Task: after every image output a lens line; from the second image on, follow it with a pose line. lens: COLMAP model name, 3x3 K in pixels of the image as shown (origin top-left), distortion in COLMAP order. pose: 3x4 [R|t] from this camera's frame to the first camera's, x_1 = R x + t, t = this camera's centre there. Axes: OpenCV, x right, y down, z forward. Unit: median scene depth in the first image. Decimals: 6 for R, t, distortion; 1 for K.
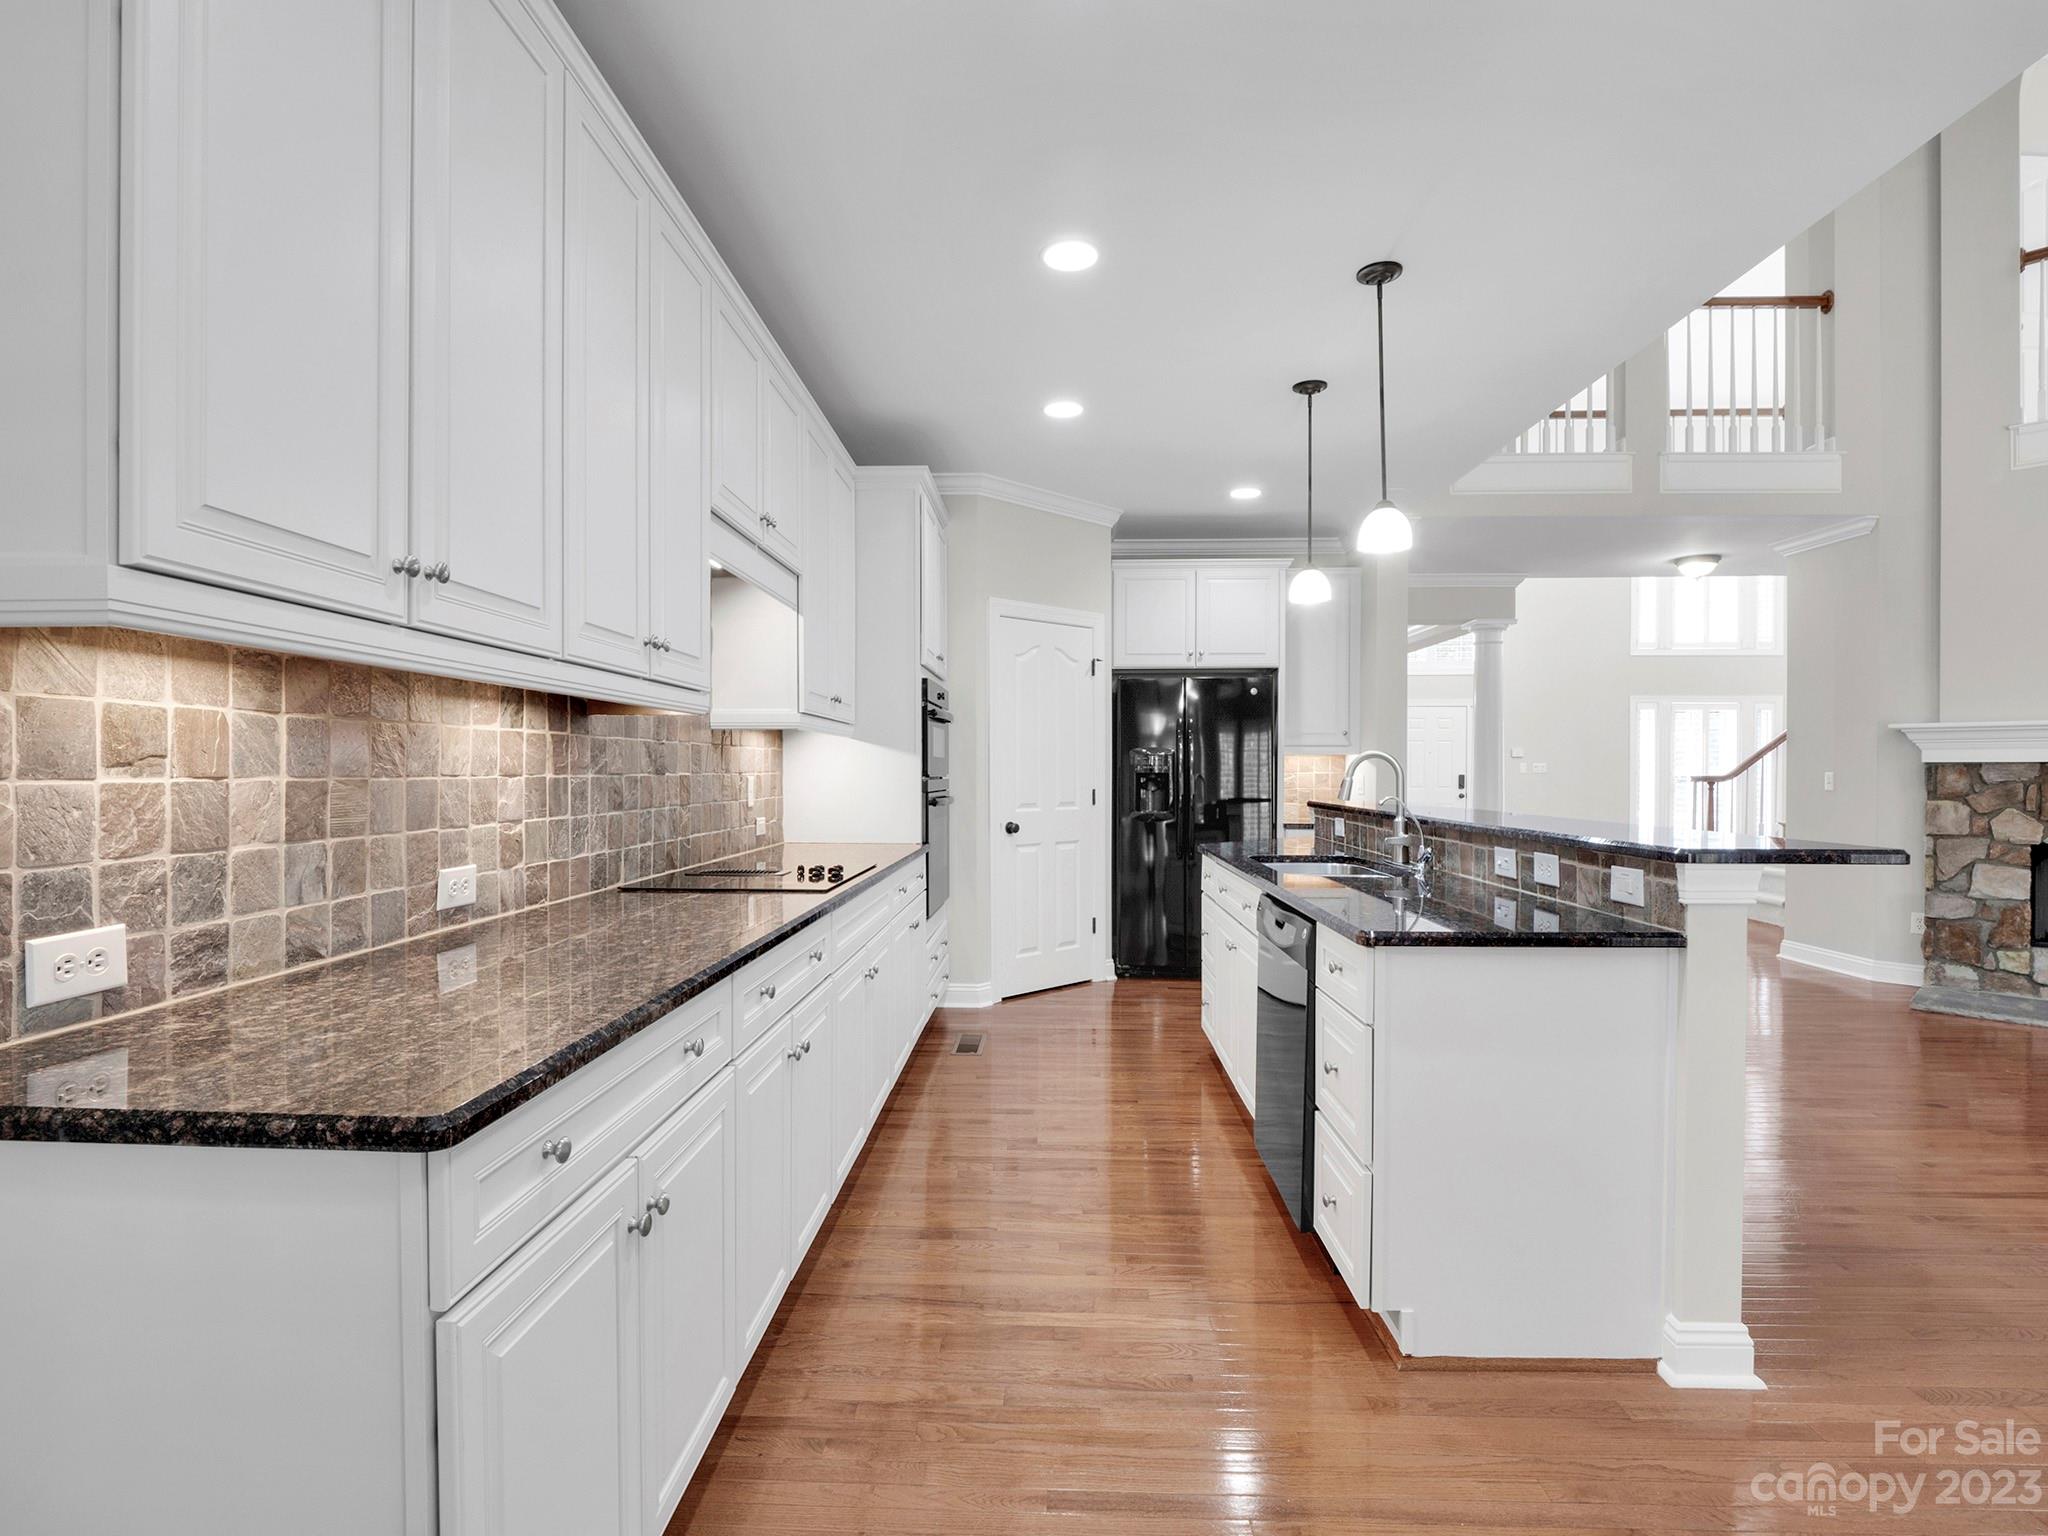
lens RADIAL K [[1013.7, 0, 998.1], [0, 1013.7, 782.1], [0, 0, 1]] dist [-0.018153, -0.001120]
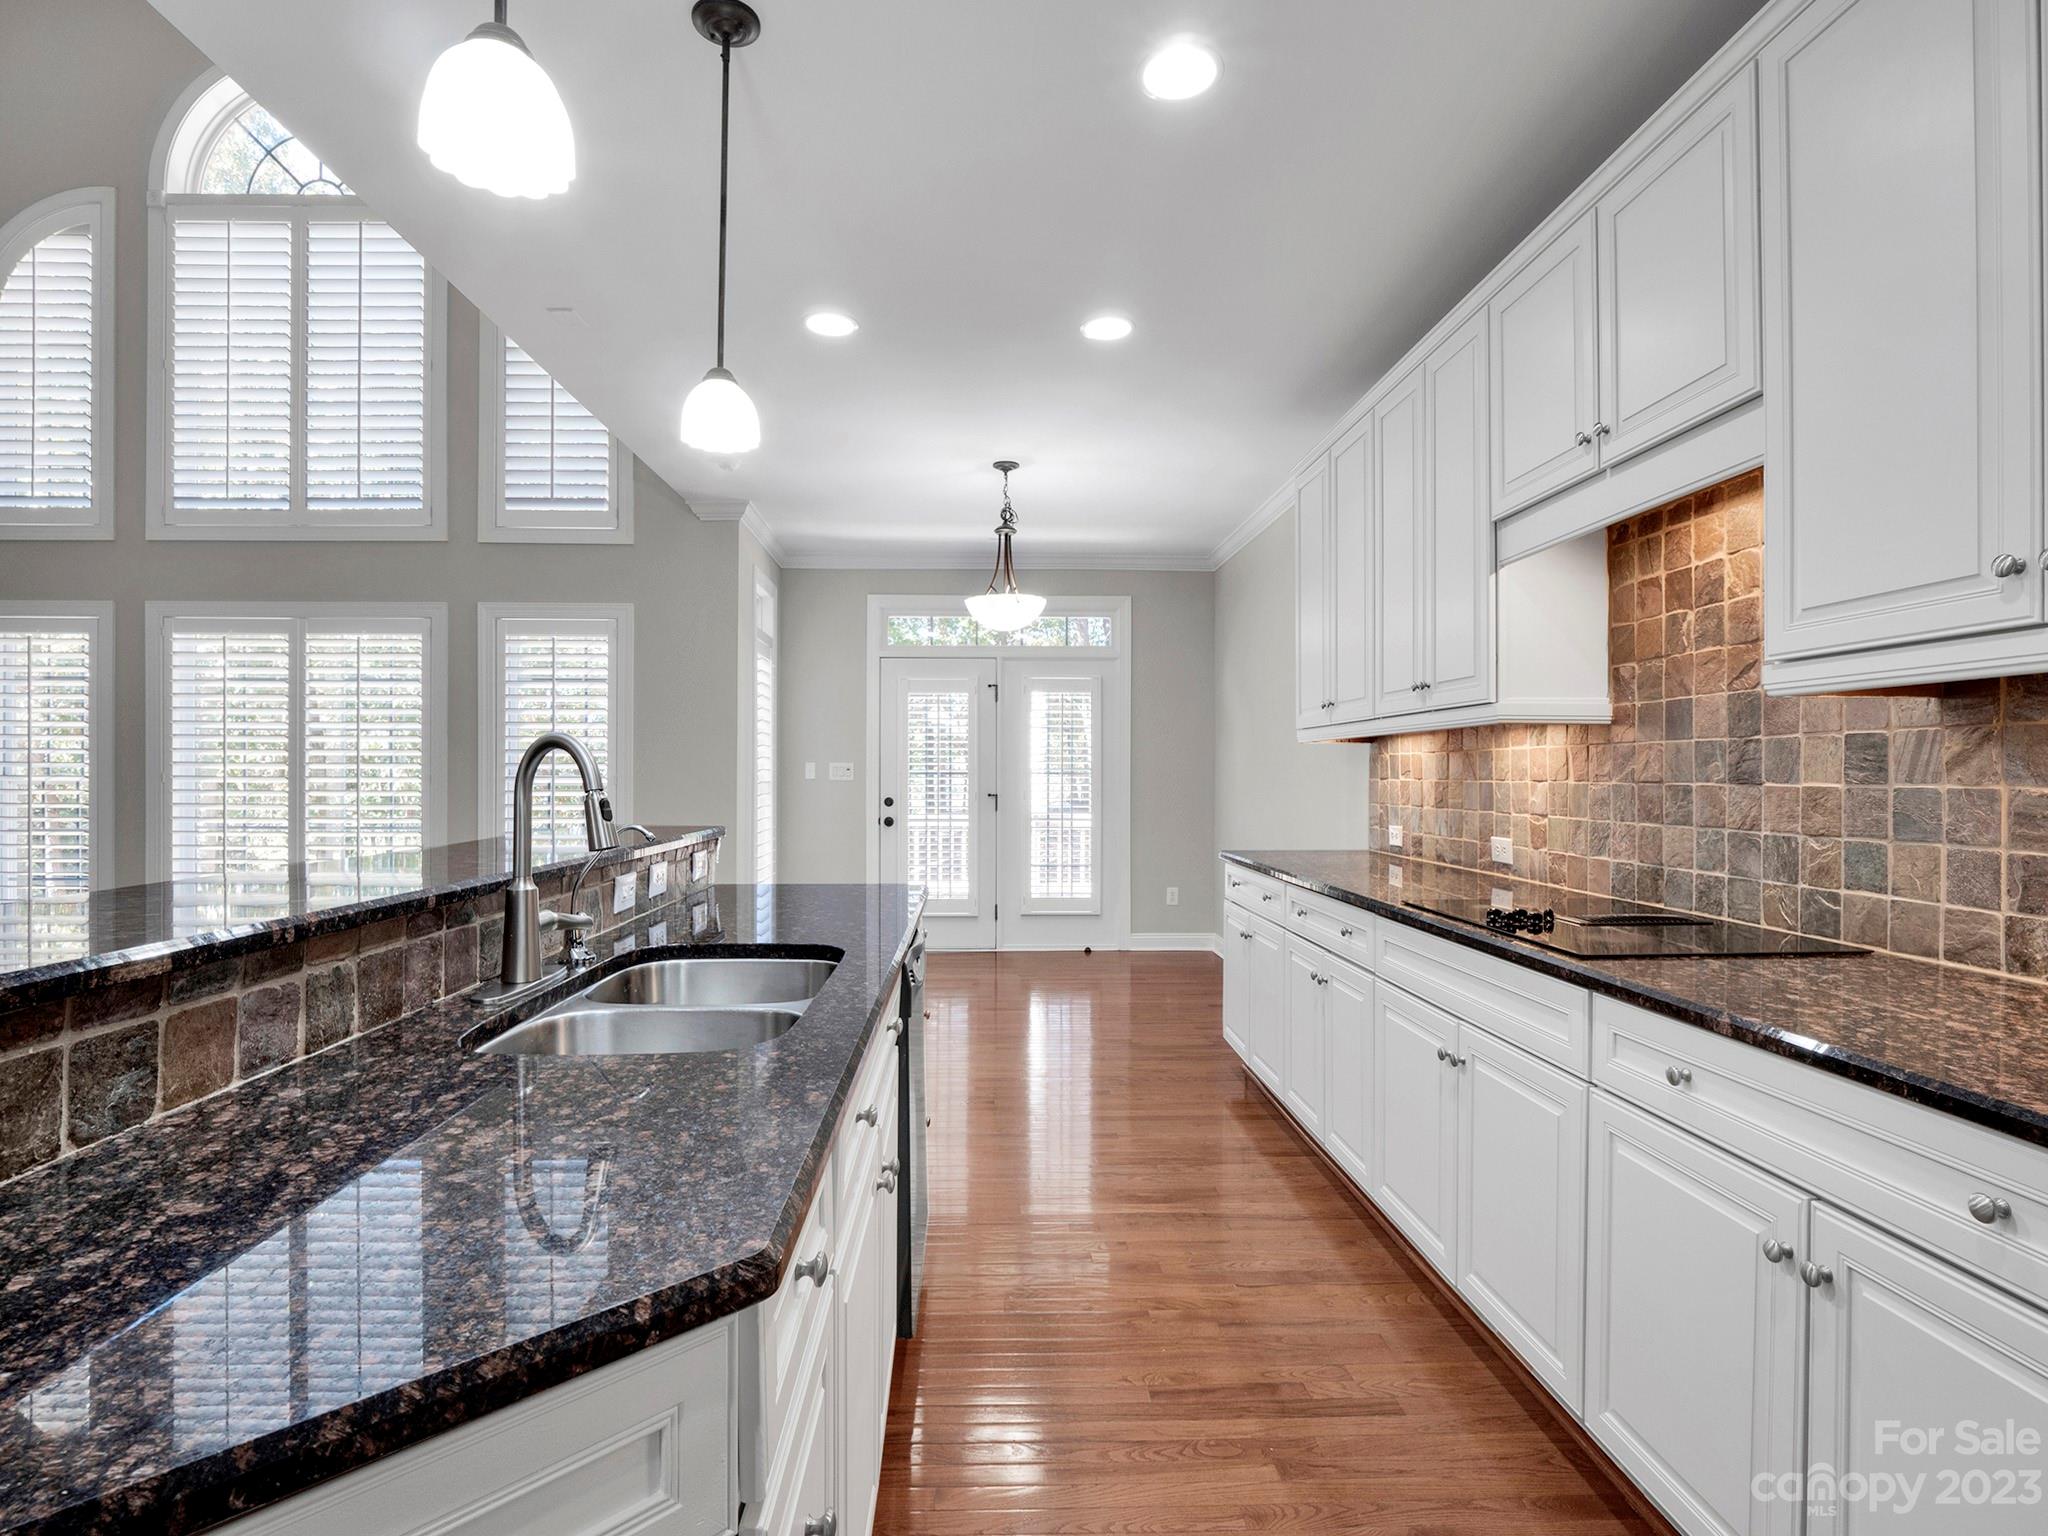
lens RADIAL K [[997.1, 0, 1016.5], [0, 997.1, 765.0], [0, 0, 1]] dist [-0.010100, -0.000834]
pose [[-0.995651, -0.002399, -0.093135, 0.139156], [-0.002593, 0.999995, 0.001957, -0.011943], [0.093130, 0.002190, -0.995652, 0.936744]]
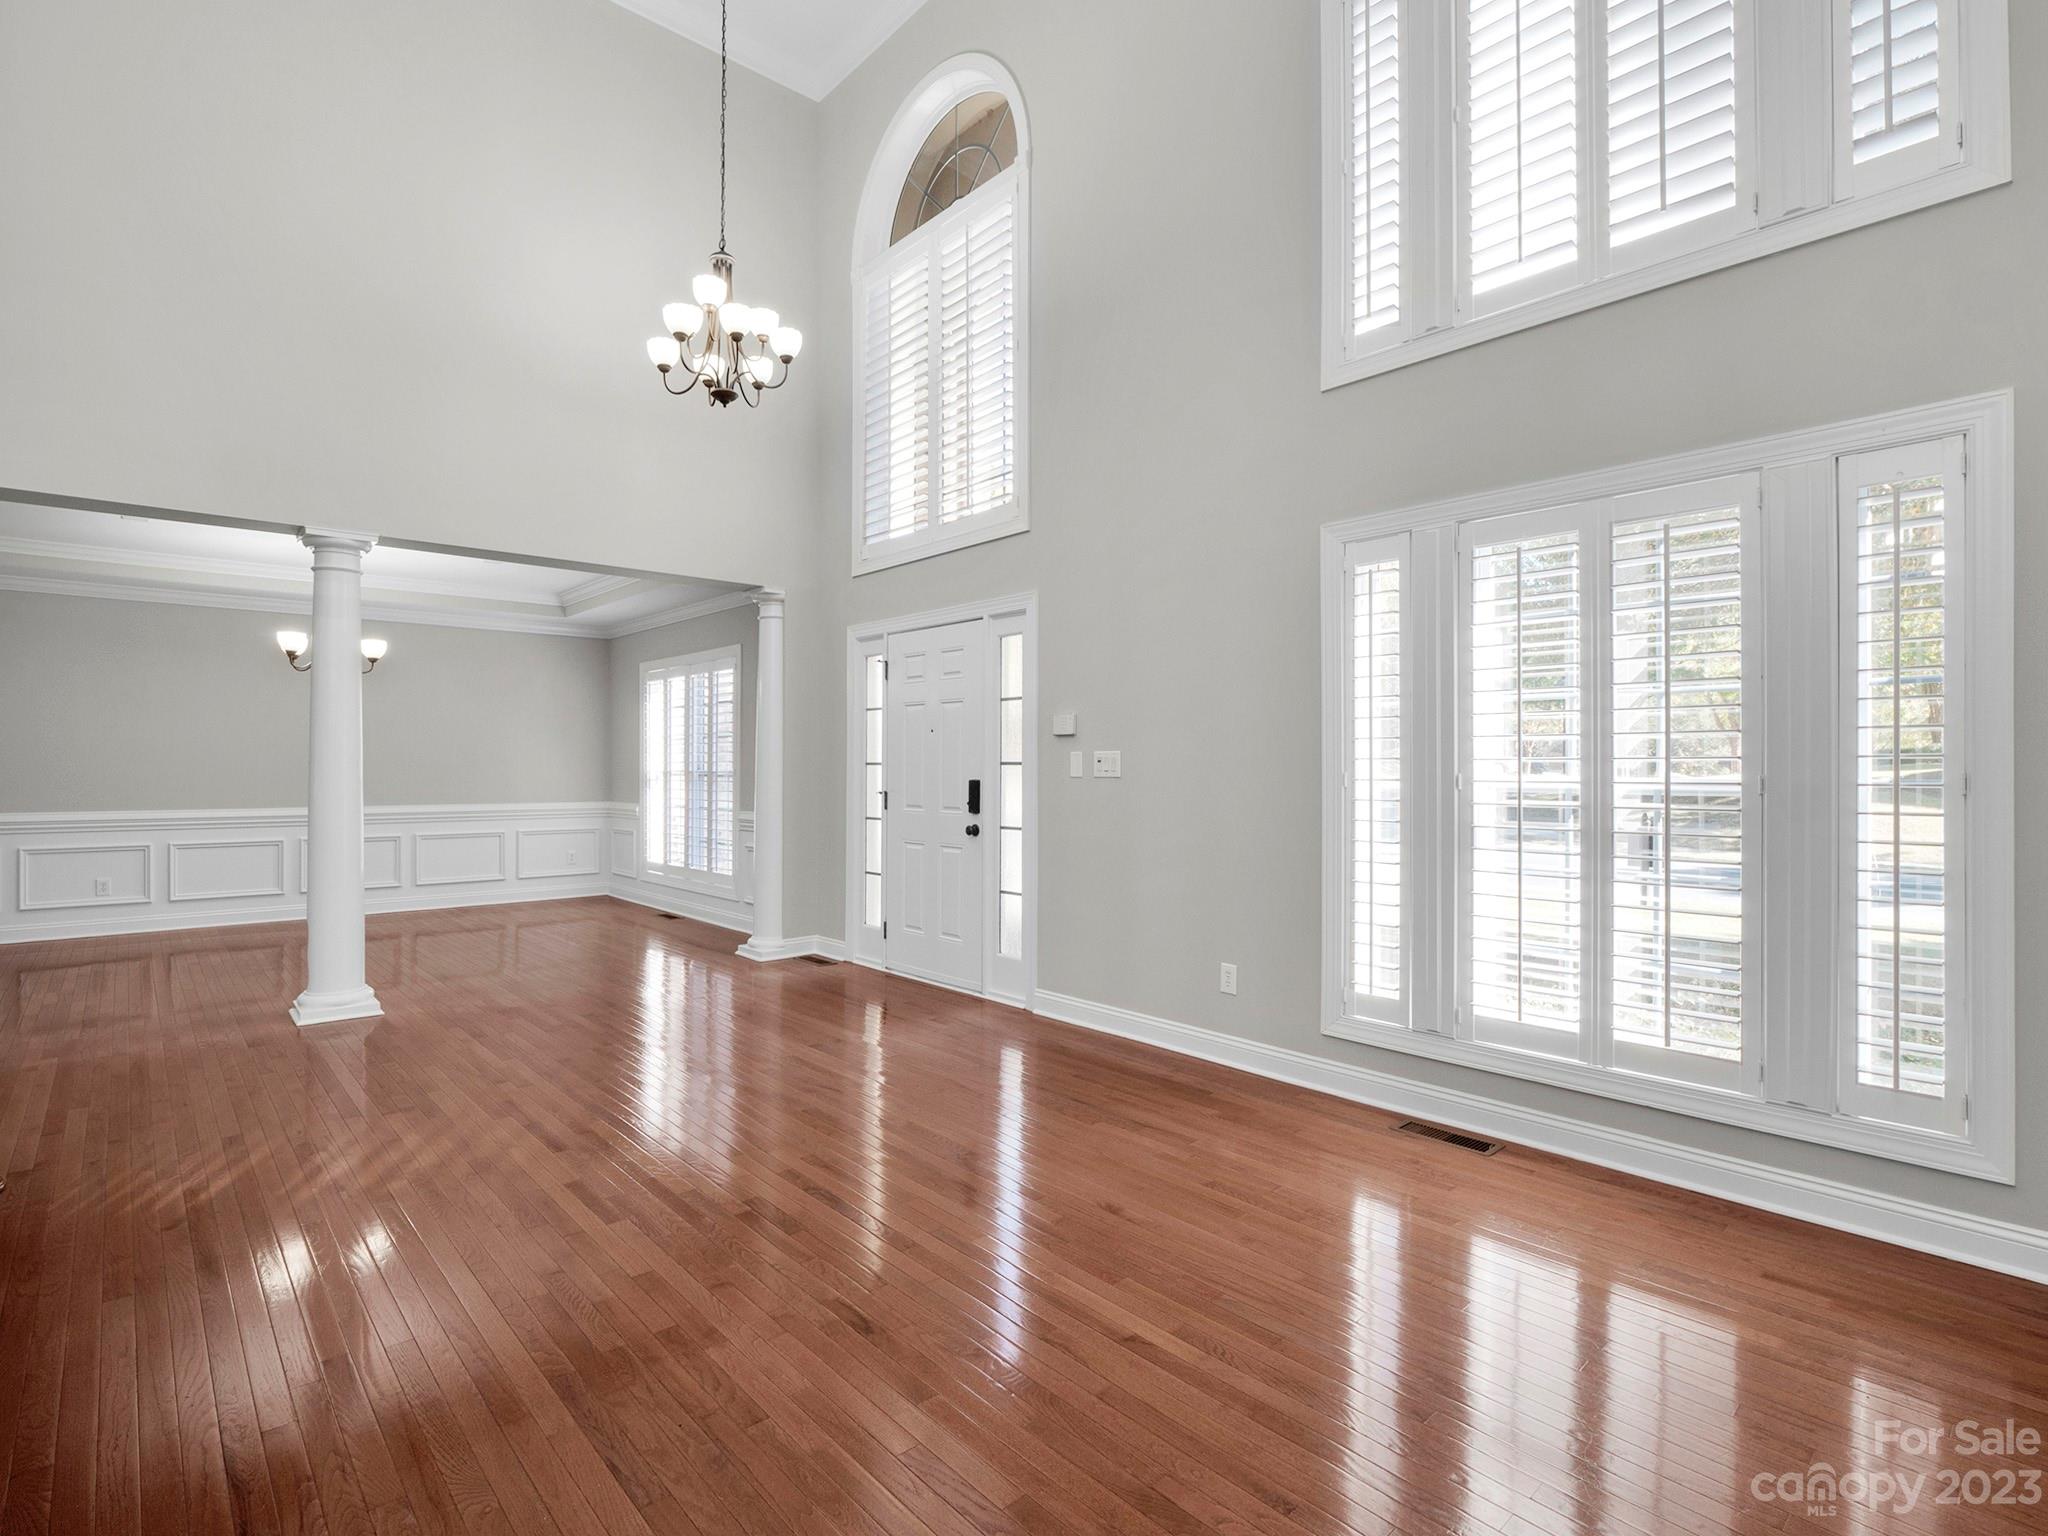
lens RADIAL K [[985.4, 0, 1010.2], [0, 985.4, 770.9], [0, 0, 1]] dist [-0.008617, 0.000726]
pose [[0.710378, 0.006057, -0.703795, 1.831402], [-0.011031, 0.999936, -0.002528, -0.024784], [0.703734, 0.009559, 0.710399, 1.732985]]
